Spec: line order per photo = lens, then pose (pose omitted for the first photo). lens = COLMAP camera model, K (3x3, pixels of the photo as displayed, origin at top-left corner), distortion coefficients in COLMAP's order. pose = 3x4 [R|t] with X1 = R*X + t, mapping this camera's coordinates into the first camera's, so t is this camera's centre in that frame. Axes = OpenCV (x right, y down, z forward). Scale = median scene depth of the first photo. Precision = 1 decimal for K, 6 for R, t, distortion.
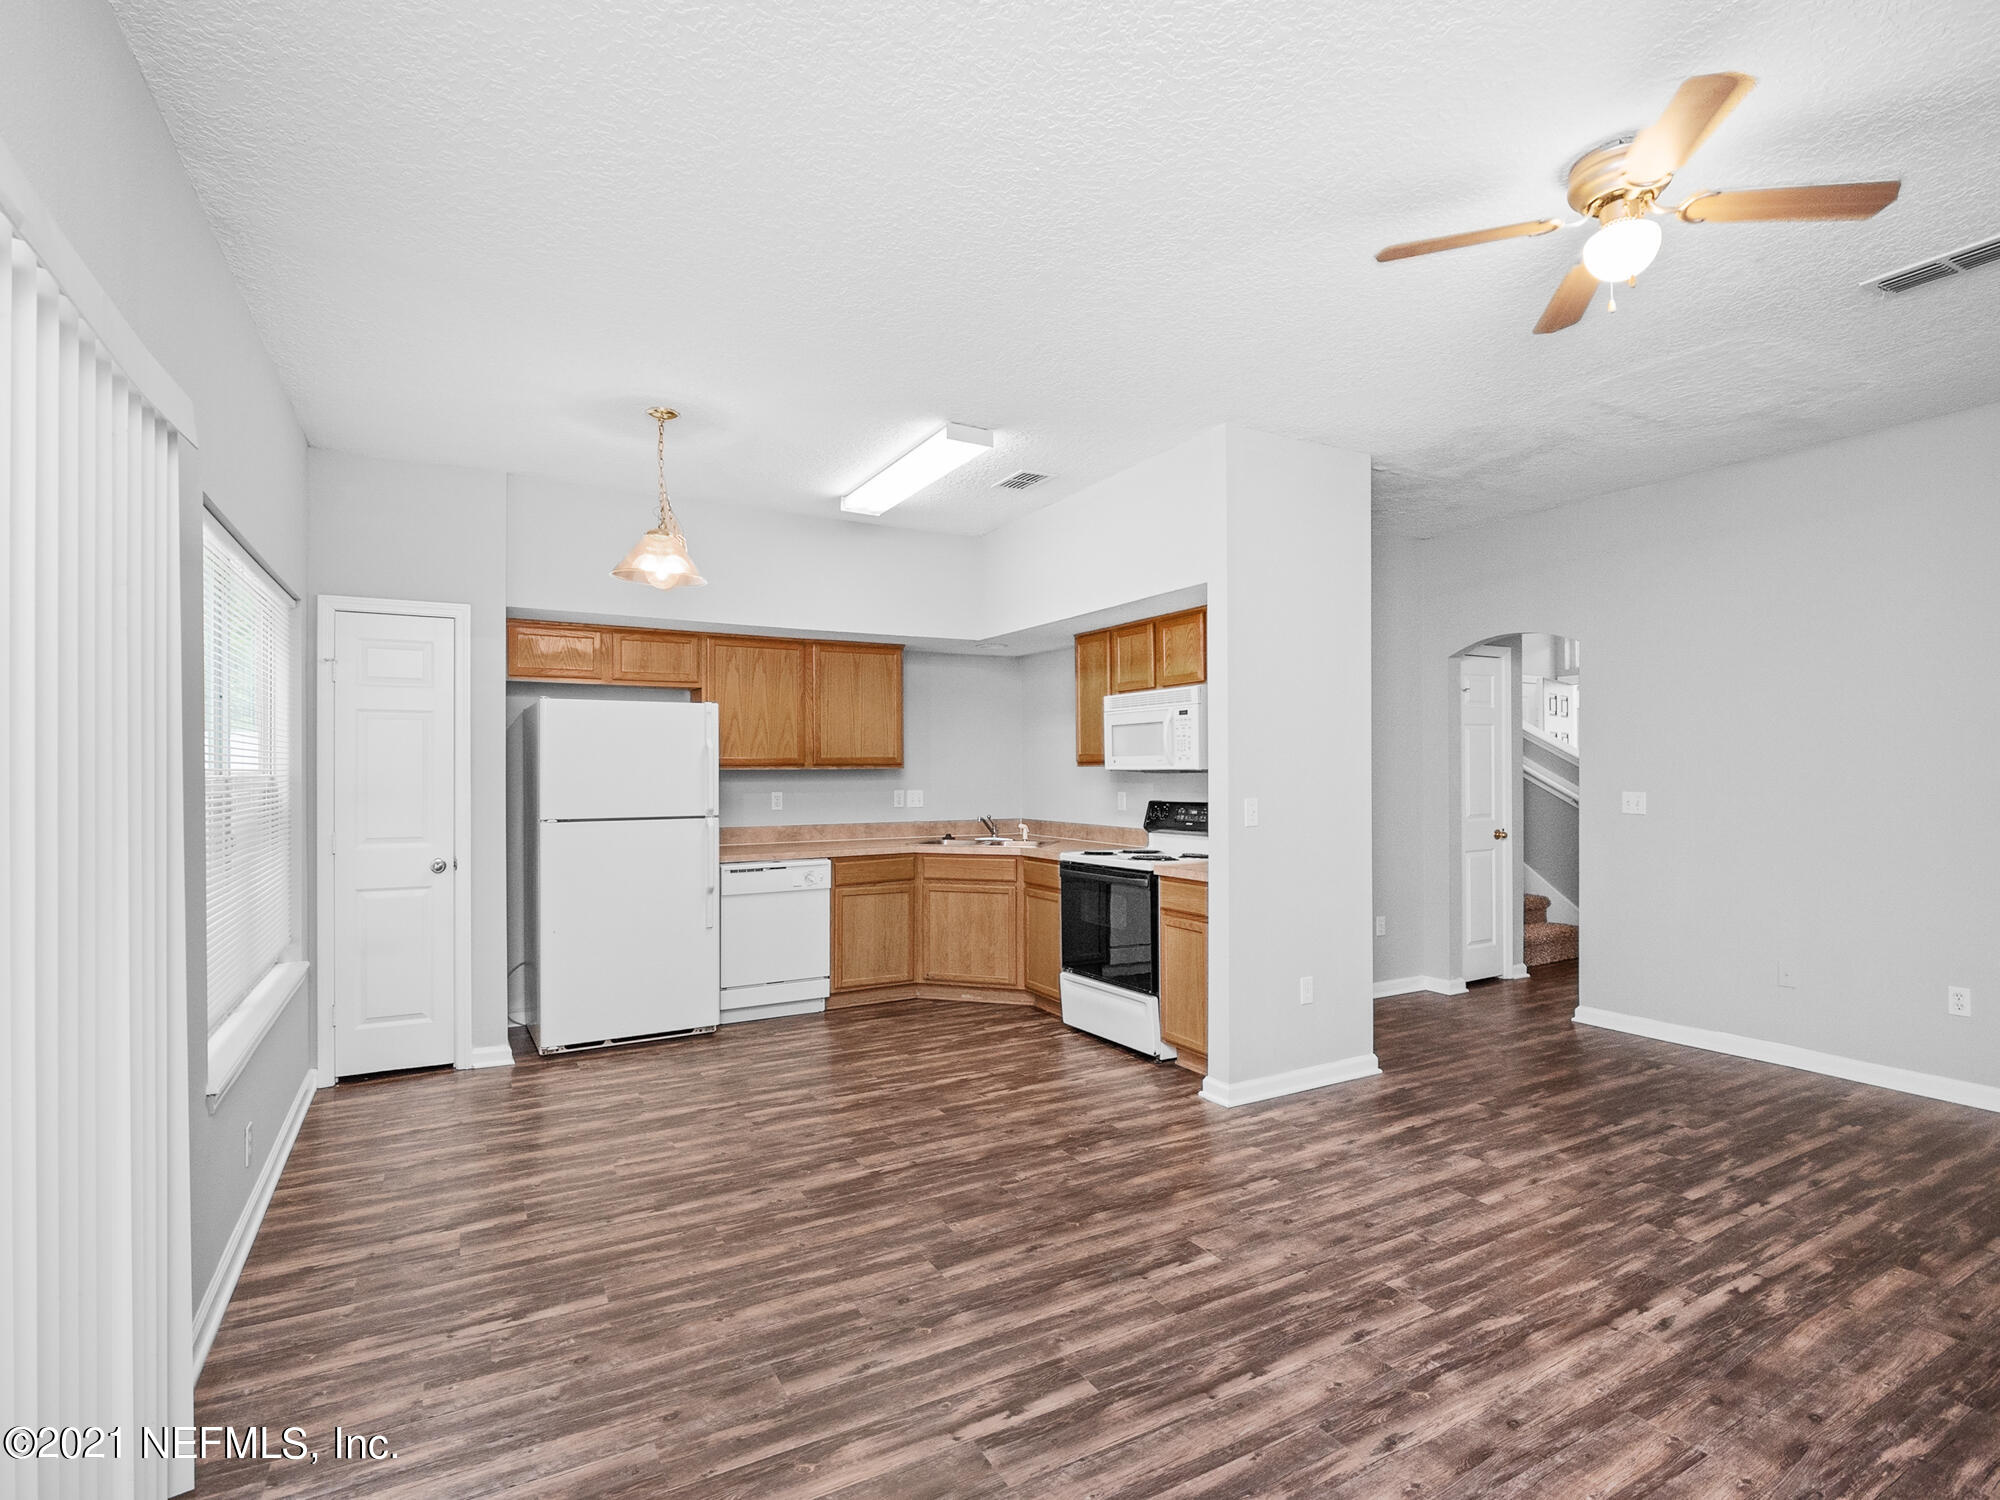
lens RADIAL K [[971.0, 0, 971.5], [0, 971.0, 743.8], [0, 0, 1]] dist [-0.016222, 0.002717]
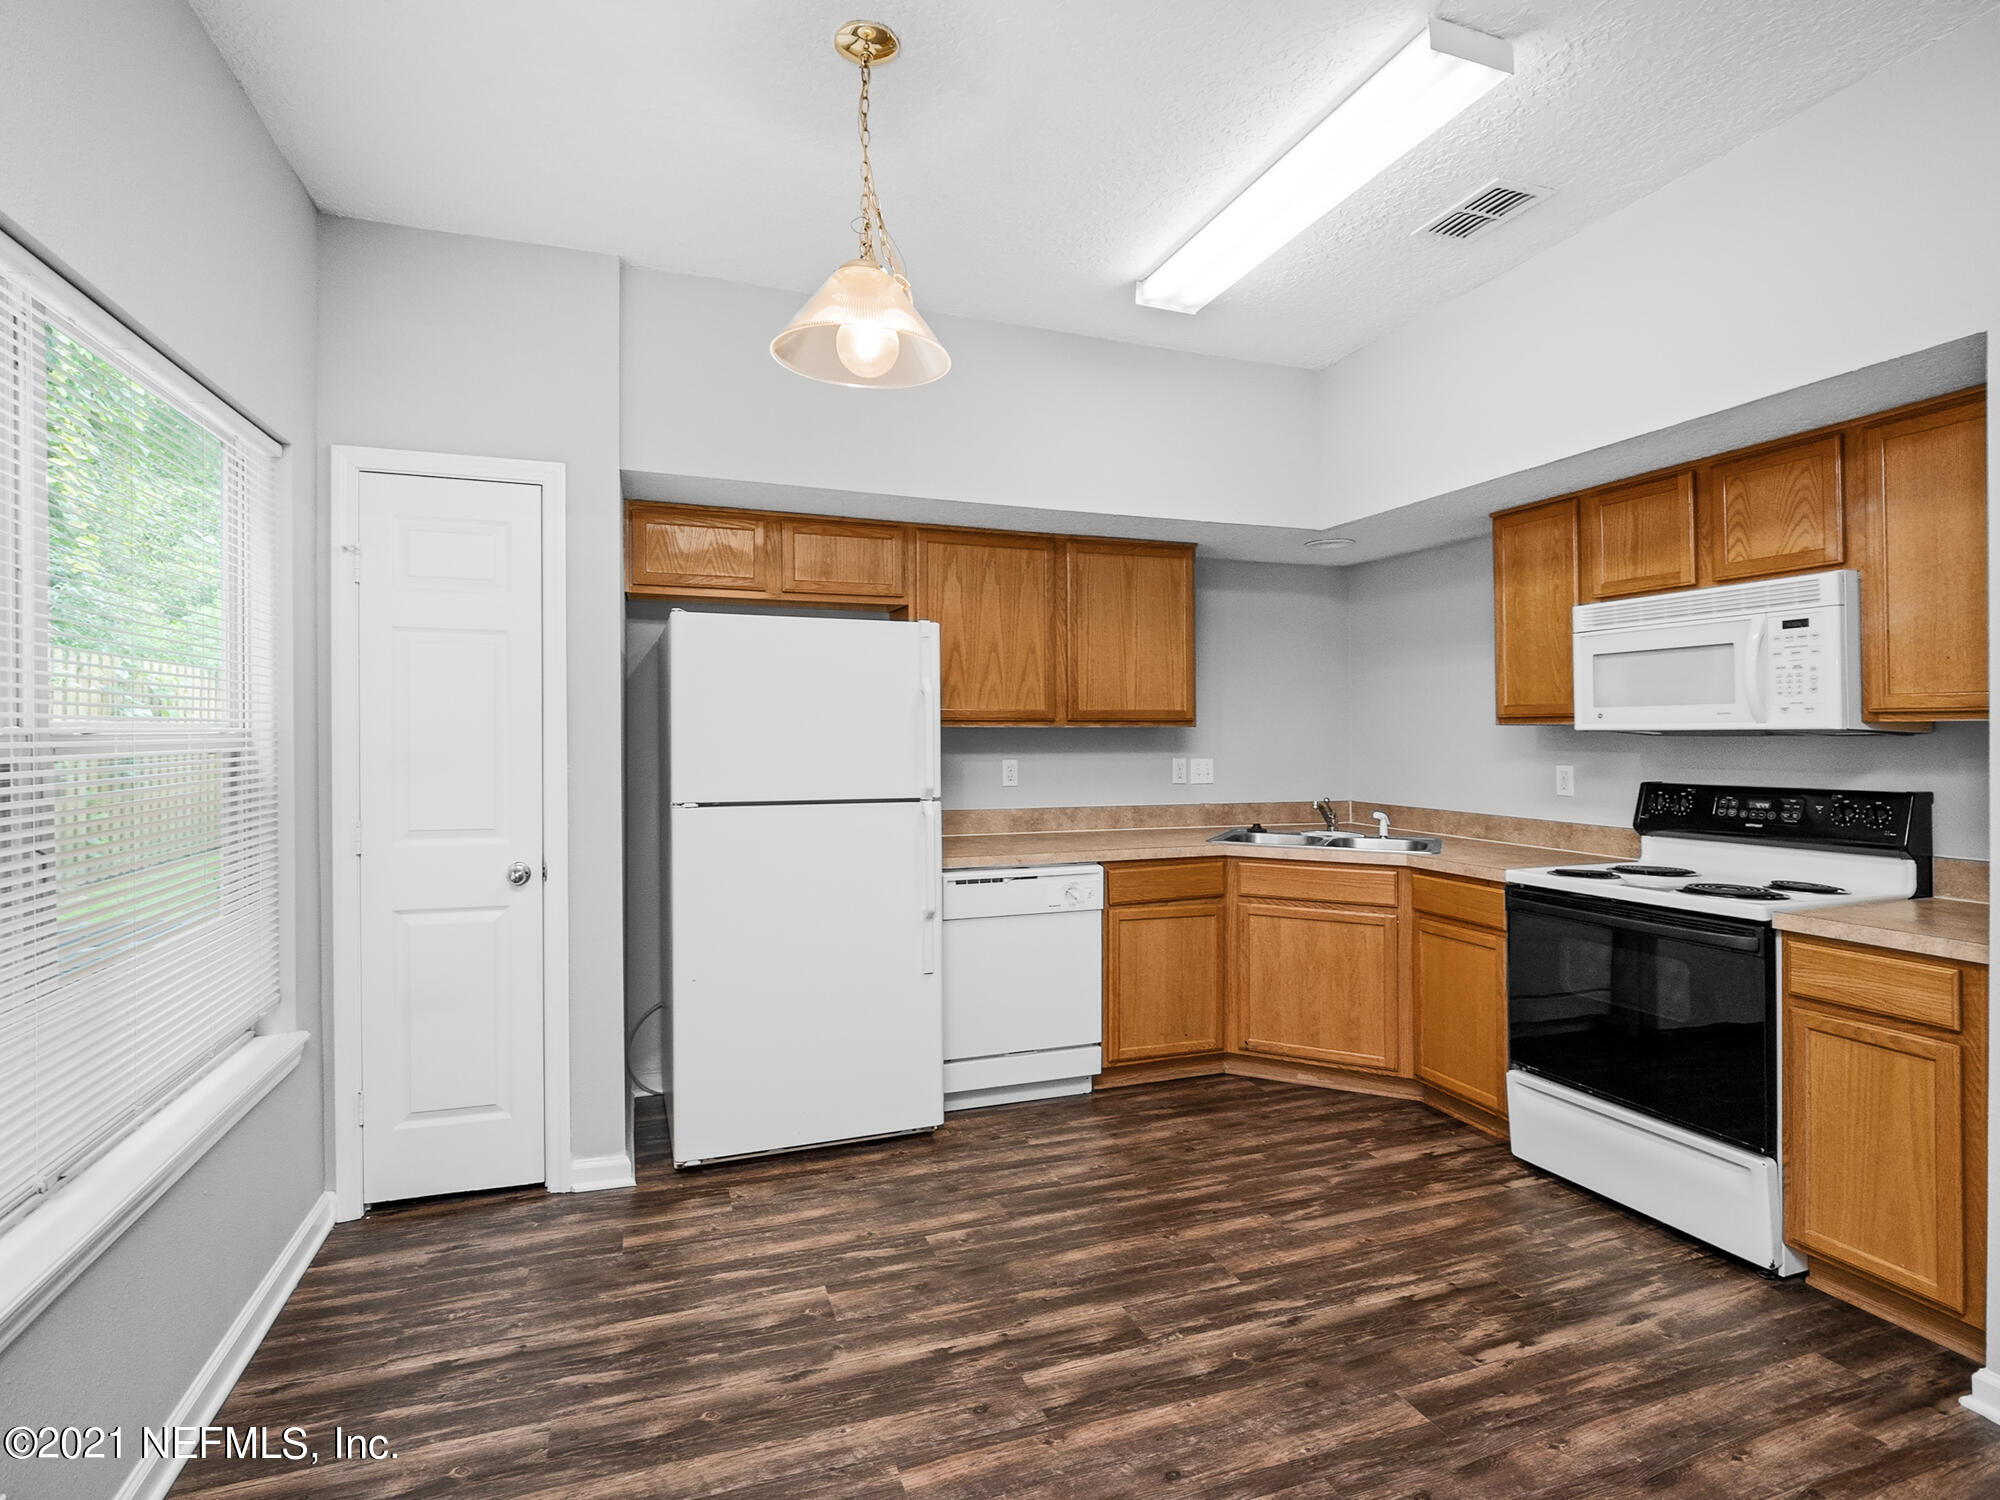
lens RADIAL K [[971.0, 0, 990.0], [0, 971.0, 743.2], [0, 0, 1]] dist [-0.016222, 0.002717]
pose [[0.989119, 0.007384, -0.146934, -0.179415], [-0.002415, 0.999420, 0.033968, 0.021353], [0.147099, -0.033244, 0.988563, 0.495258]]
